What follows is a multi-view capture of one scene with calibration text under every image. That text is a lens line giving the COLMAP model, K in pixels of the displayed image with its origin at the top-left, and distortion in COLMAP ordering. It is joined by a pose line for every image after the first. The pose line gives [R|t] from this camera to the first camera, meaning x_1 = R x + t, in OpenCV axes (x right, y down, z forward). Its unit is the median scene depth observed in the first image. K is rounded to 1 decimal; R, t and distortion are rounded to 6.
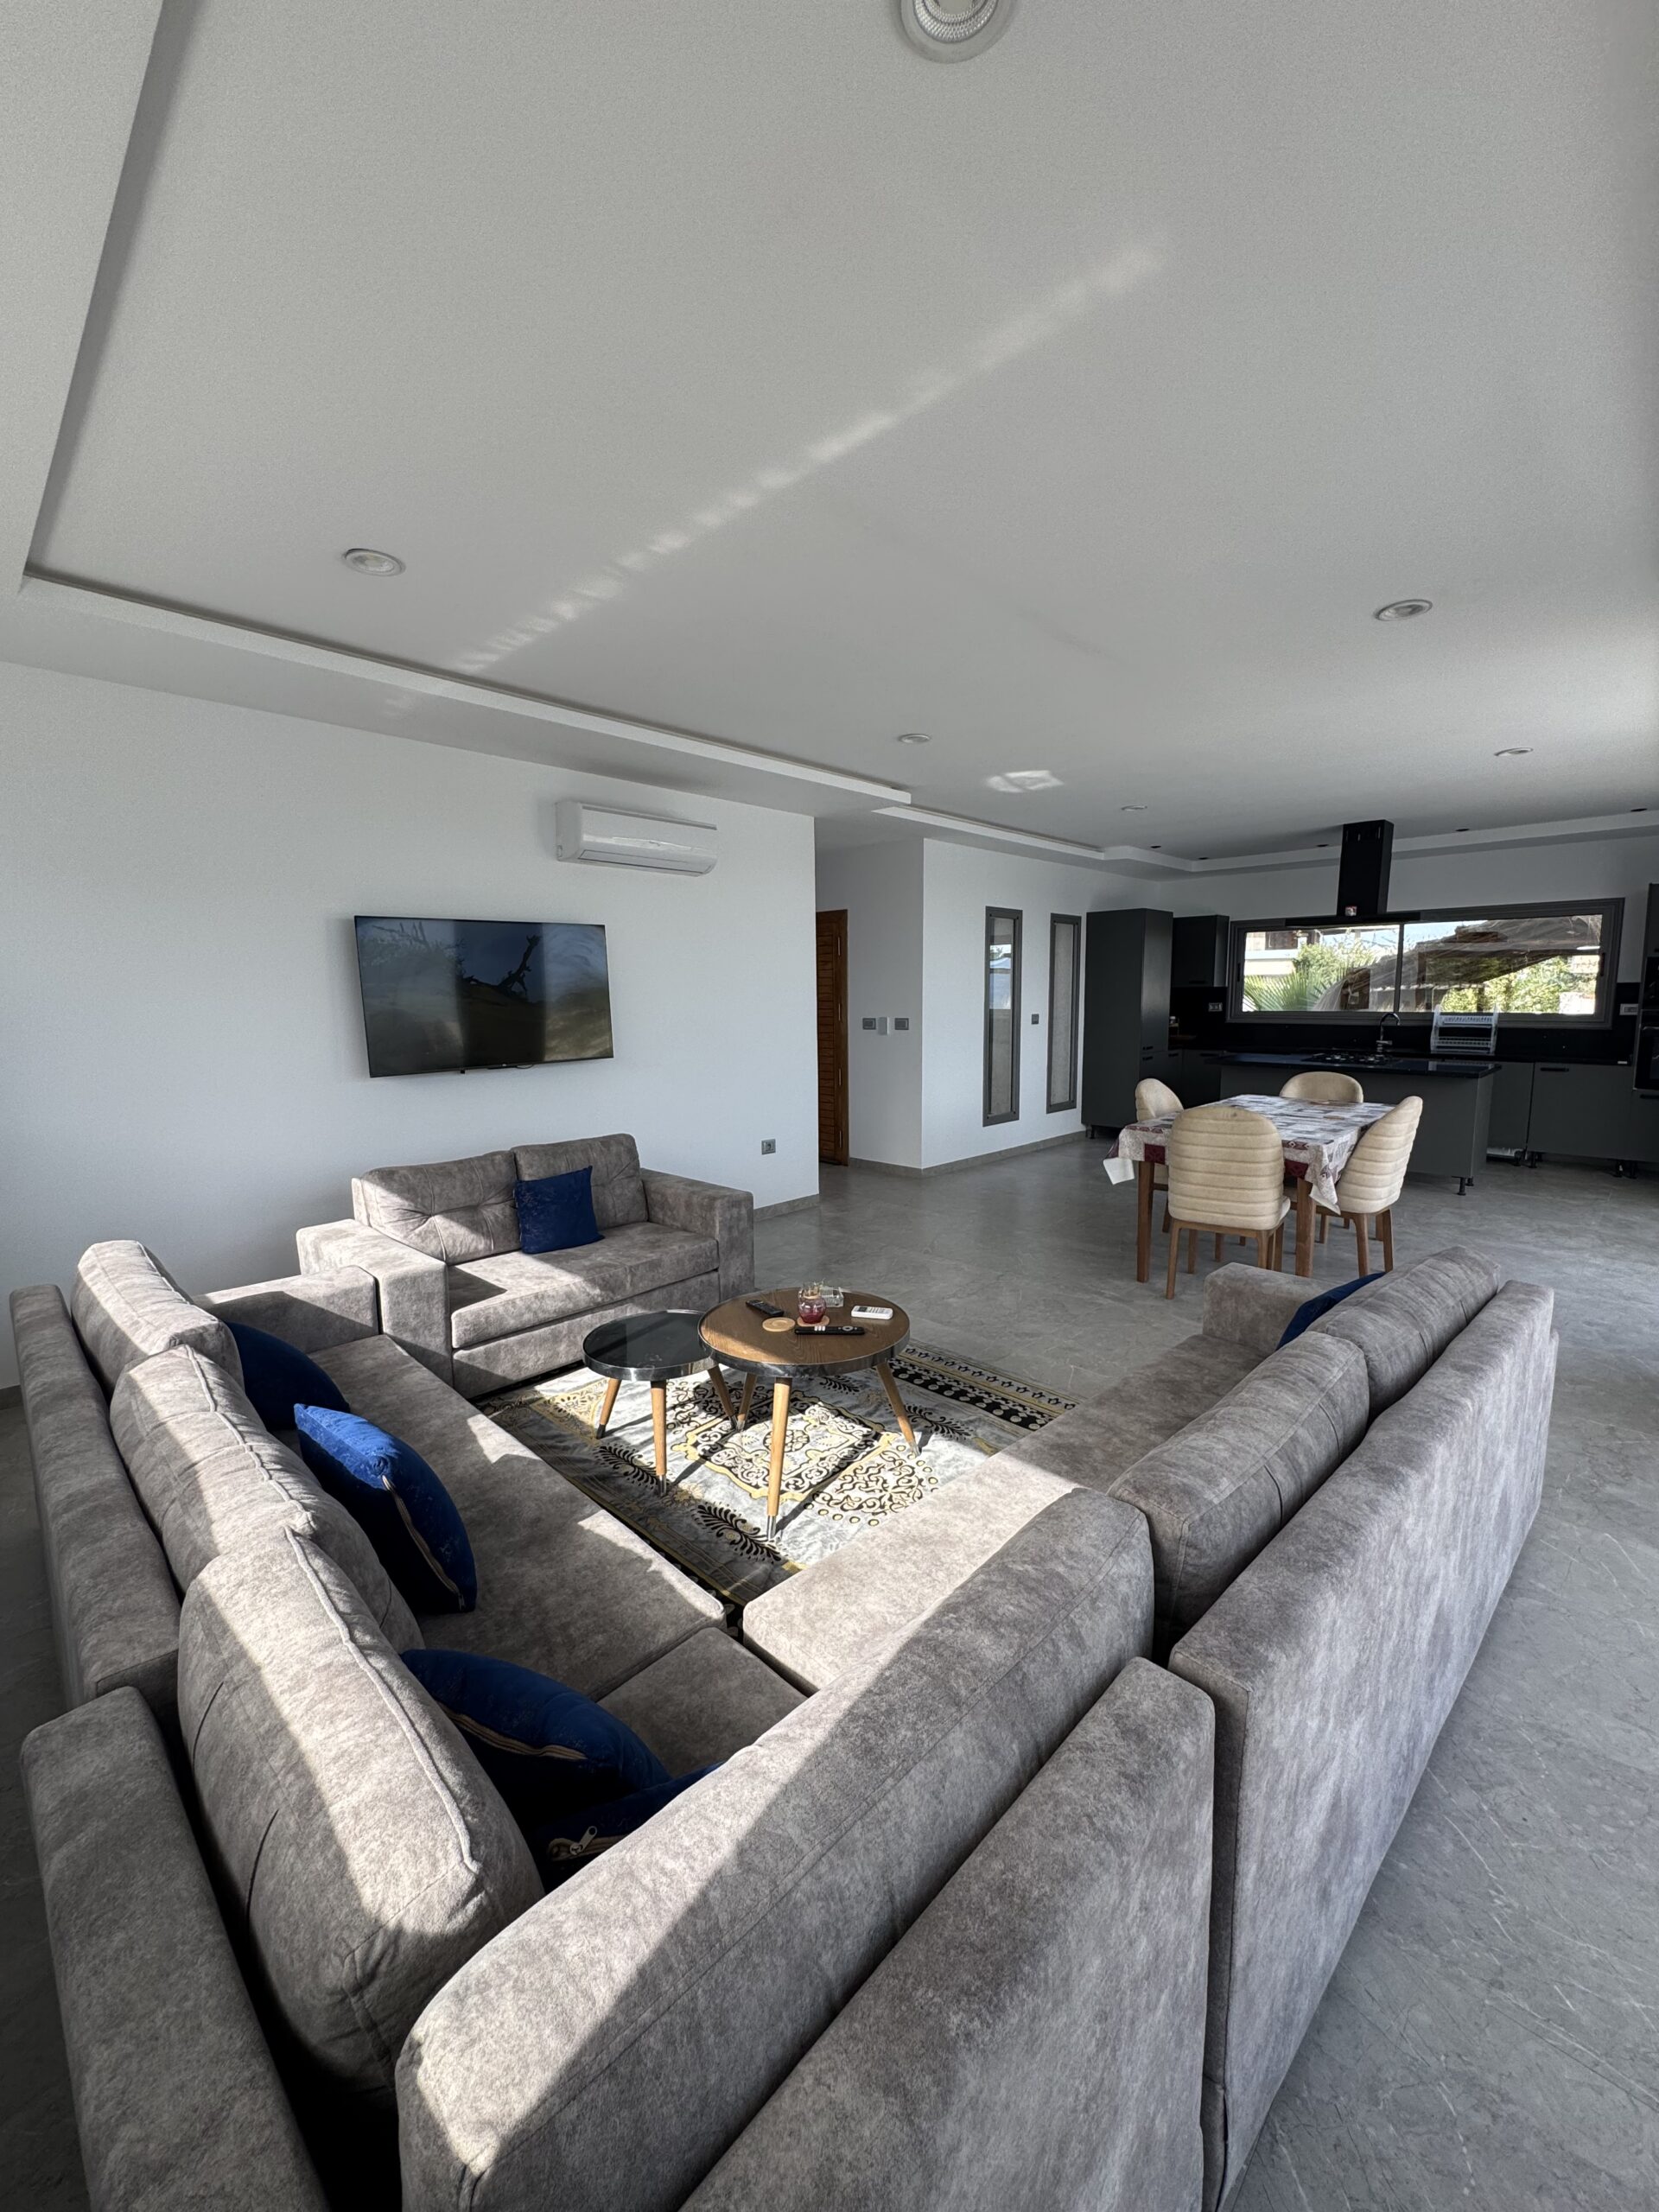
lens RADIAL K [[886.2, 0, 828.8], [0, 886.2, 1107.4], [0, 0, 1]] dist [-0.003423, 0.000449]
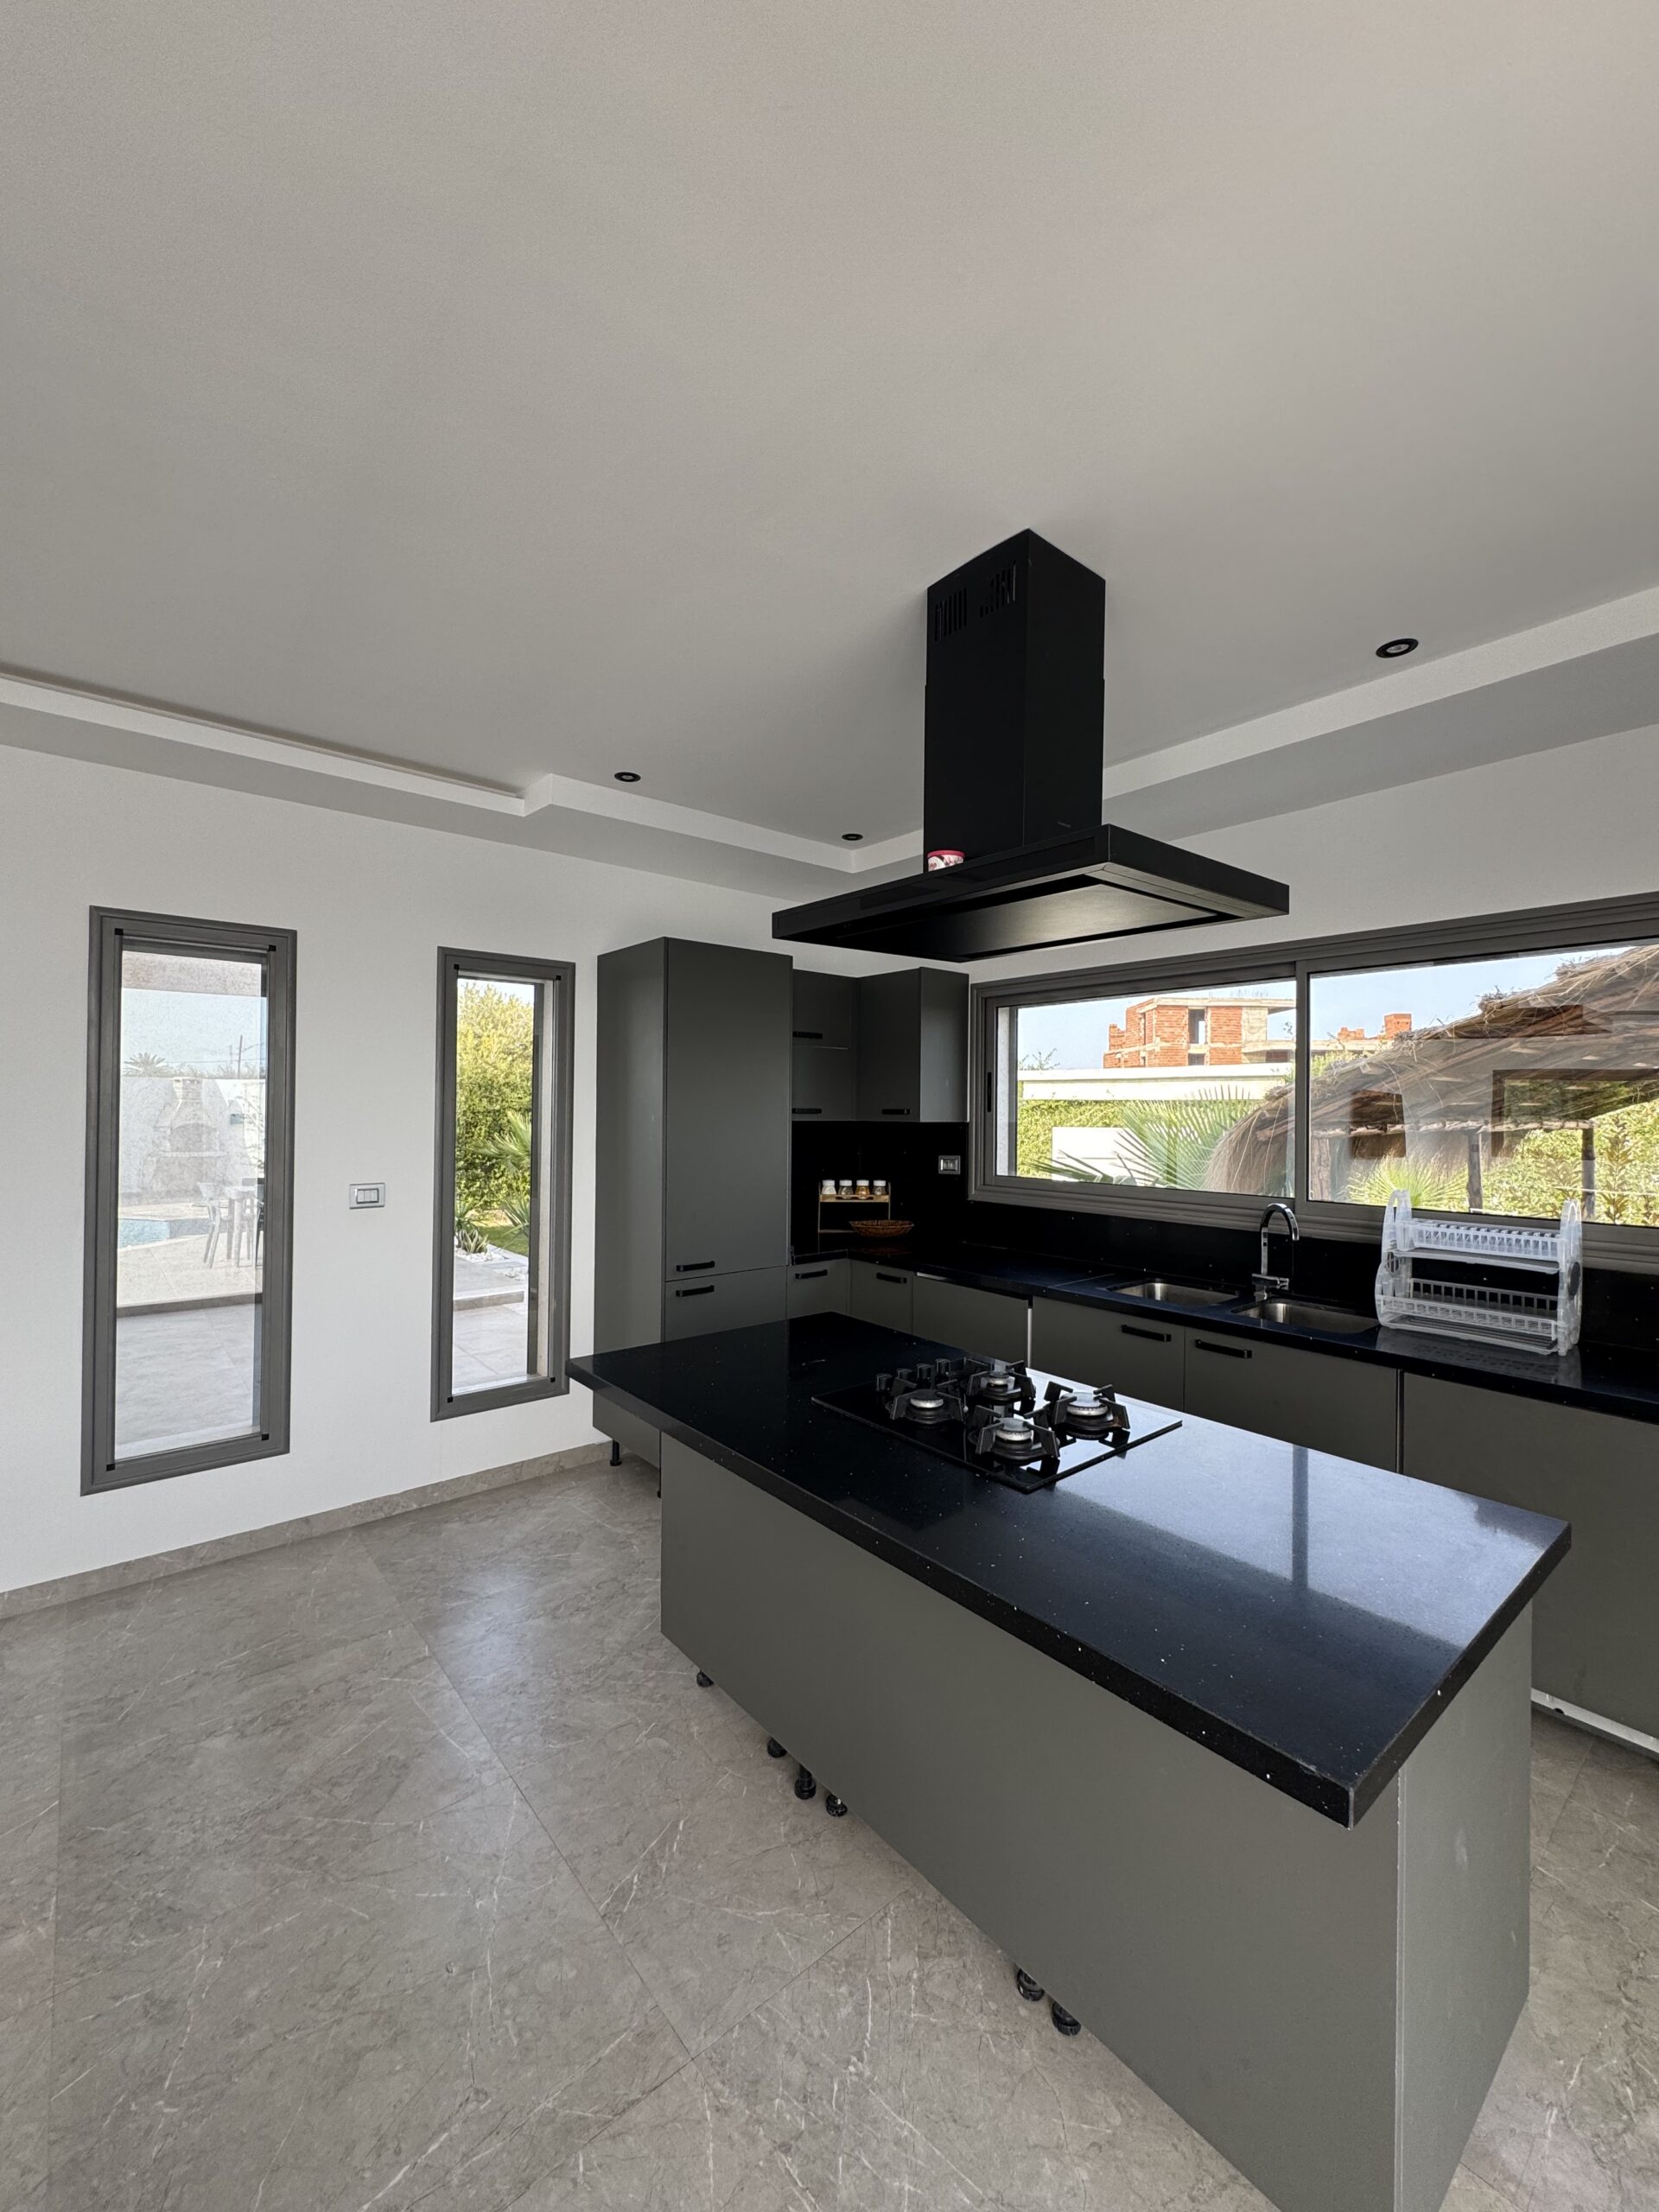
lens RADIAL K [[886.2, 0, 835.9], [0, 886.2, 1102.4], [0, 0, 1]] dist [-0.003423, 0.000449]
pose [[0.995252, 0.016719, -0.095882, 0.840814], [-0.029465, 0.990664, -0.133103, -0.163901], [0.092762, 0.135296, 0.986453, 1.056495]]
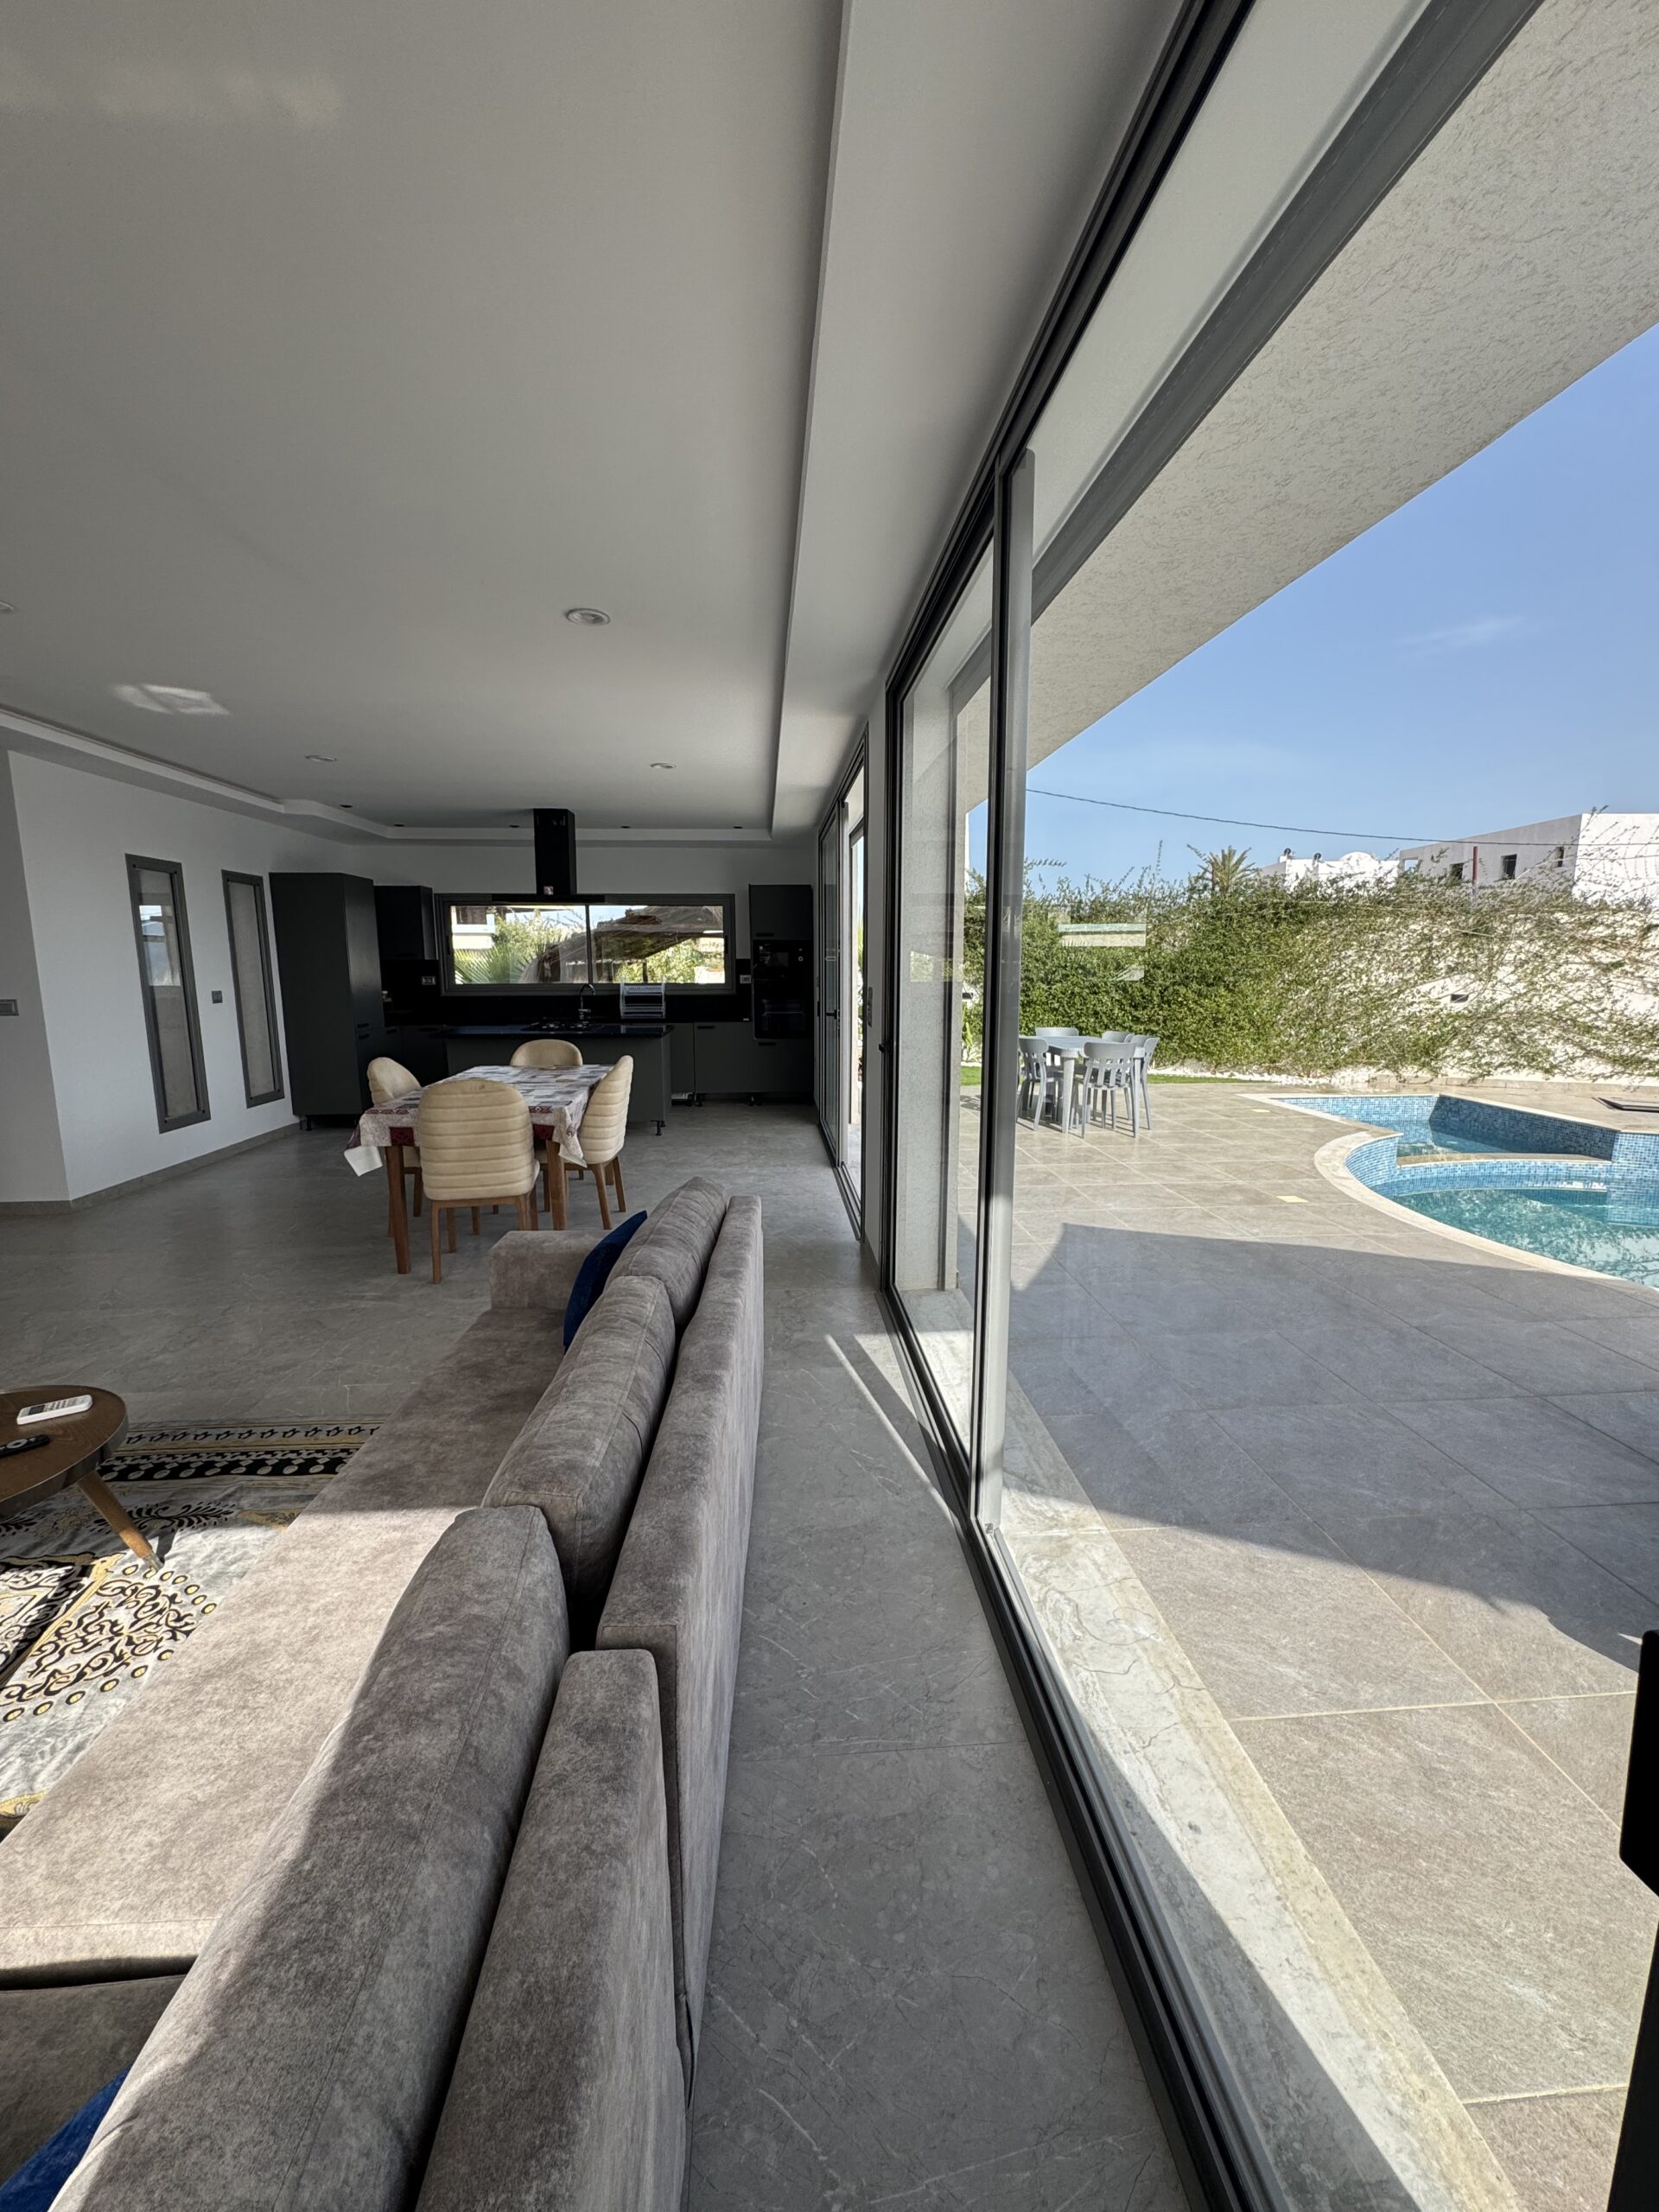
lens RADIAL K [[886.2, 0, 829.1], [0, 886.2, 1106.5], [0, 0, 1]] dist [-0.003423, 0.000449]
pose [[0.661816, -0.114071, 0.740937, -0.025599], [0.093850, 0.993187, 0.069077, -0.001752], [-0.743769, 0.023820, 0.668013, 0.033087]]
